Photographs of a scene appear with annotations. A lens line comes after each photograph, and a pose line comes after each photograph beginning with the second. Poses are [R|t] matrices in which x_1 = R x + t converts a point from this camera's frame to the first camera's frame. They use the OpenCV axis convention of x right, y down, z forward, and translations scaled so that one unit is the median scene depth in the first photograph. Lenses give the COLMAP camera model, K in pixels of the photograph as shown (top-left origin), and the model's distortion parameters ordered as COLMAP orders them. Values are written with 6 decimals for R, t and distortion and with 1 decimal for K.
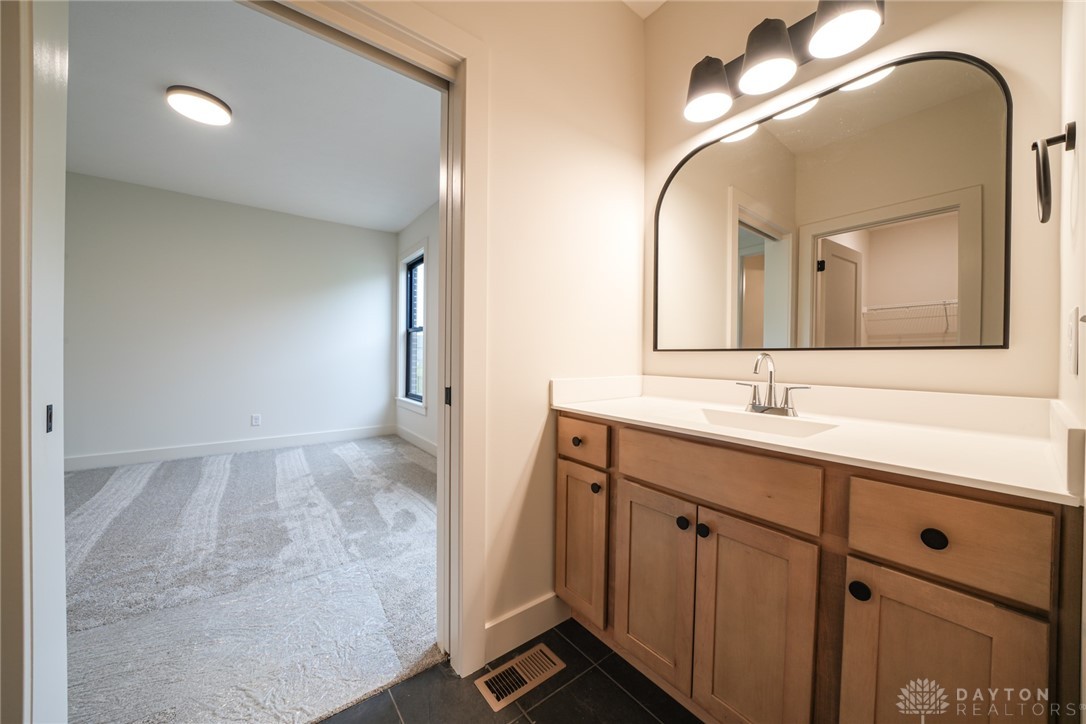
lens RADIAL K [[374.7, 0, 534.5], [0, 374.7, 357.8], [0, 0, 1]] dist [-0.022243, 0.000479]
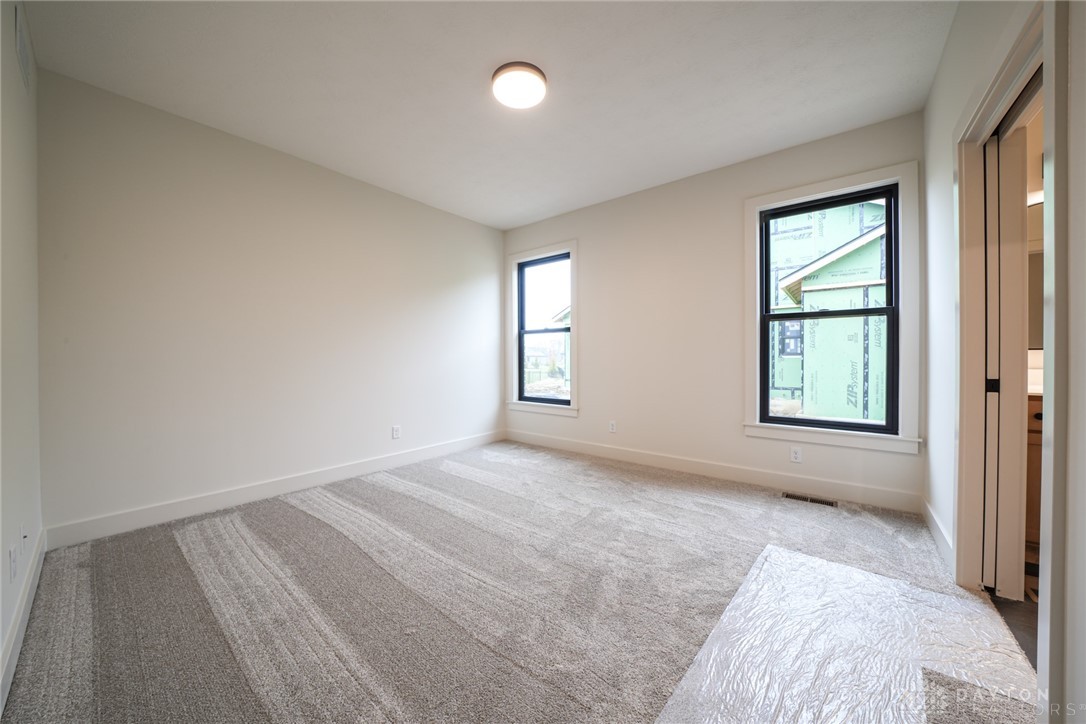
lens RADIAL K [[374.7, 0, 538.1], [0, 374.7, 359.2], [0, 0, 1]] dist [-0.022243, 0.000479]
pose [[0.968772, -0.006157, 0.247875, -0.642116], [0.006257, 0.999980, 0.000387, -0.003635], [-0.247873, 0.001176, 0.968792, 0.048912]]
